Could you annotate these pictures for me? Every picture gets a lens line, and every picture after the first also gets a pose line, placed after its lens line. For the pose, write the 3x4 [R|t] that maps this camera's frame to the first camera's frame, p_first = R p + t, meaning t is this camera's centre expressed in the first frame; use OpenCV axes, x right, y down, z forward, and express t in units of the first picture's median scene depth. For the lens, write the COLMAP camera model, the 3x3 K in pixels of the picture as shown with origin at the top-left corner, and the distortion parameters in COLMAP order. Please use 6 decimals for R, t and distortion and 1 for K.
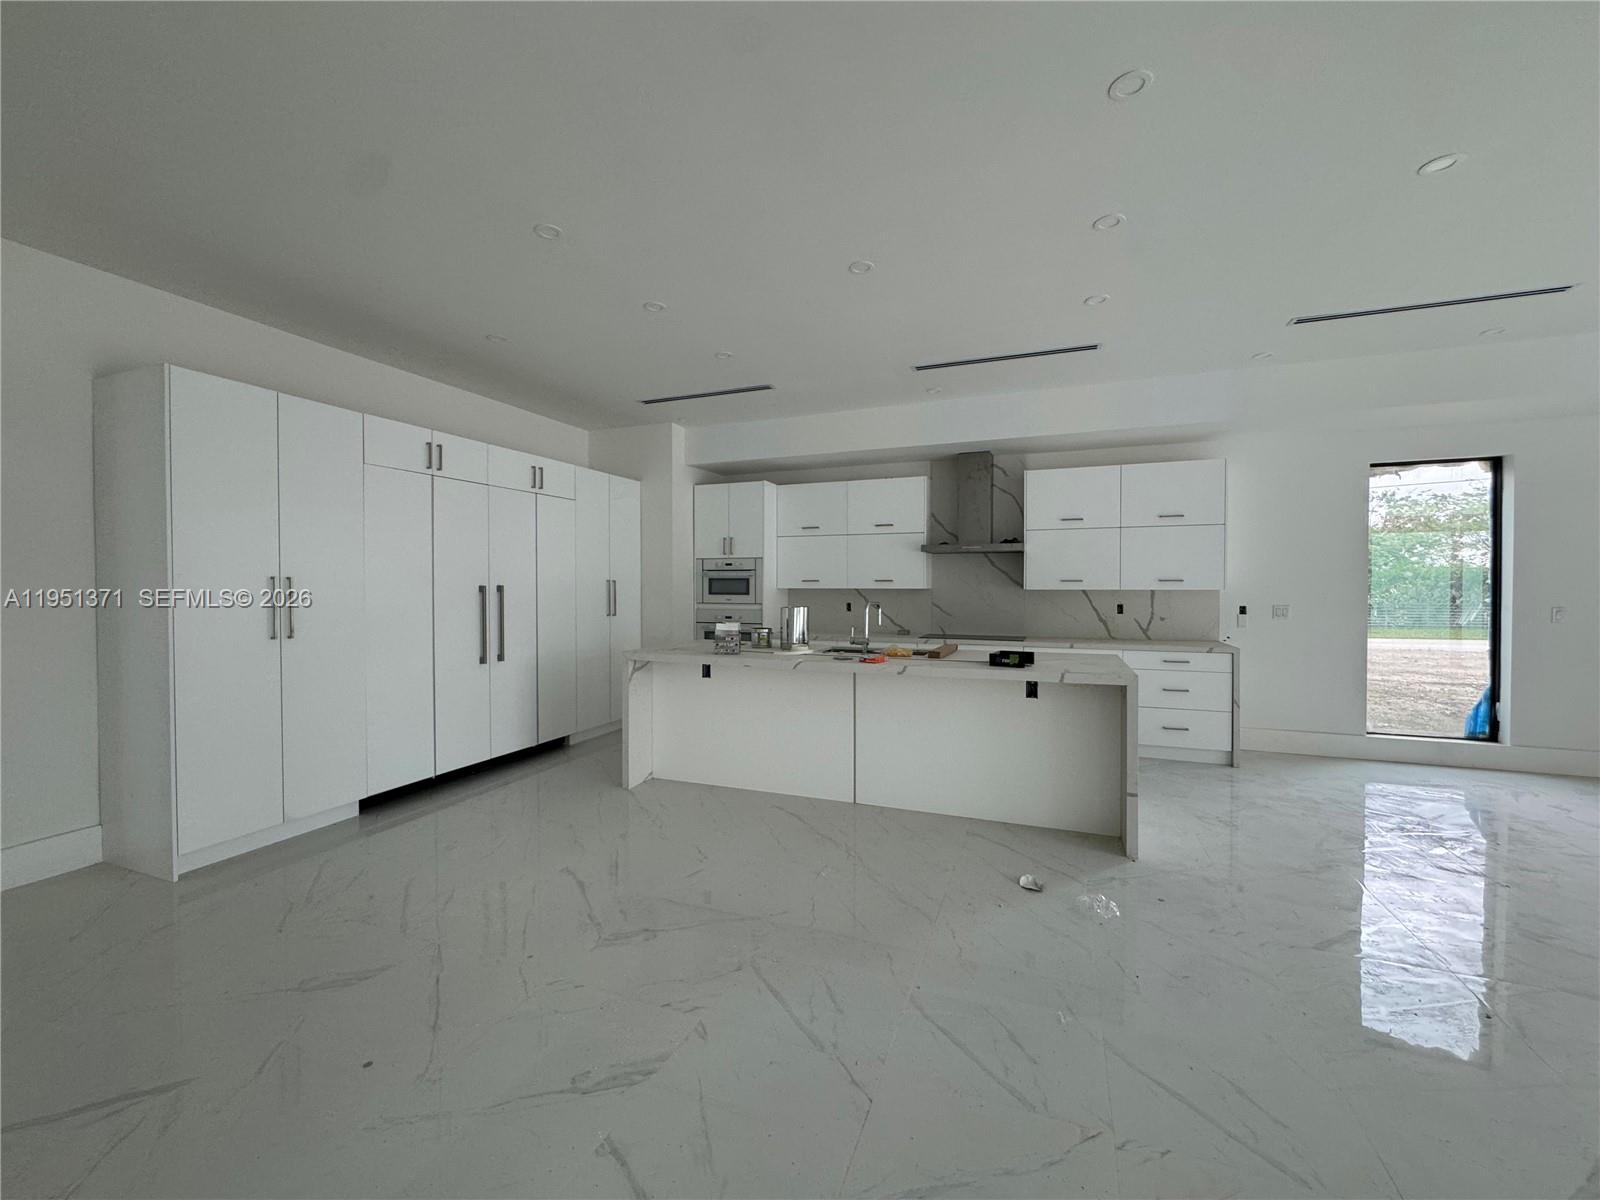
lens RADIAL K [[642.9, 0, 798.8], [0, 642.9, 597.2], [0, 0, 1]] dist [-0.001109, 0.000558]
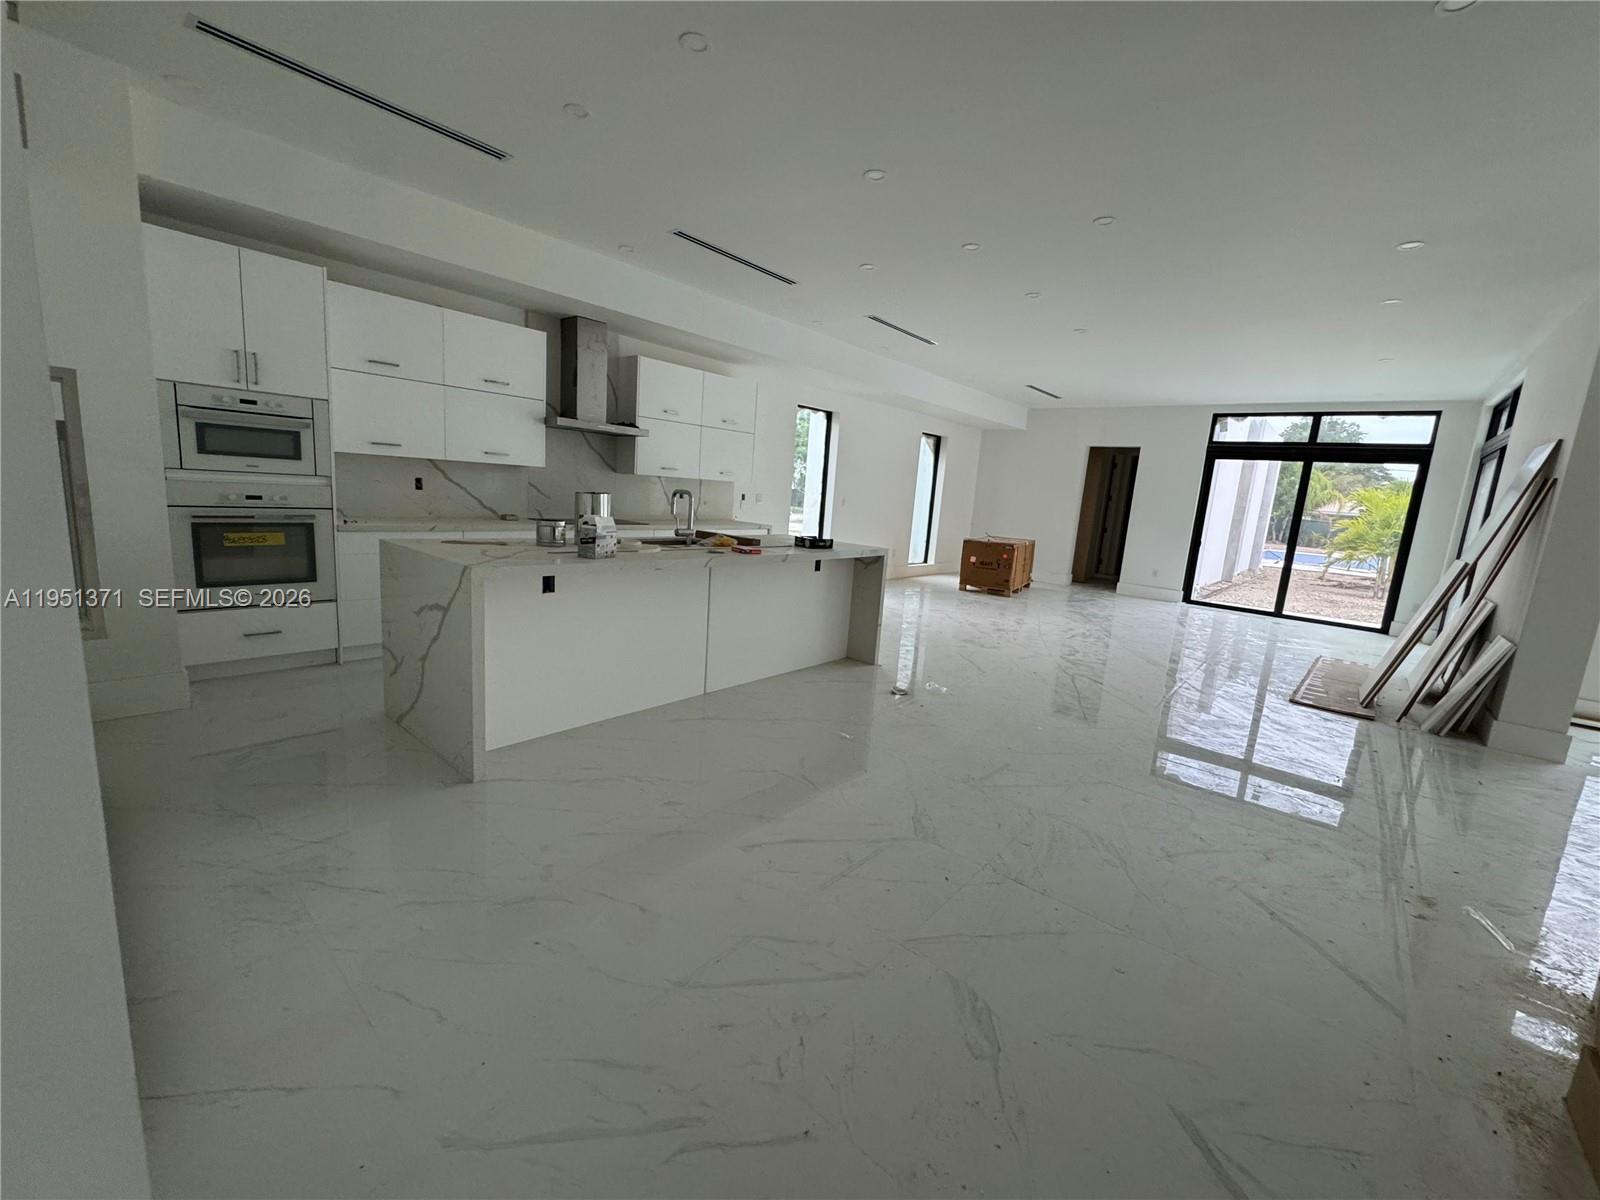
lens RADIAL K [[642.9, 0, 799.0], [0, 642.9, 597.3], [0, 0, 1]] dist [-0.001109, 0.000558]
pose [[0.322349, -0.140275, 0.936170, -0.532107], [-0.055967, 0.984405, 0.166774, -0.003969], [-0.944965, -0.106154, 0.309471, 0.379434]]
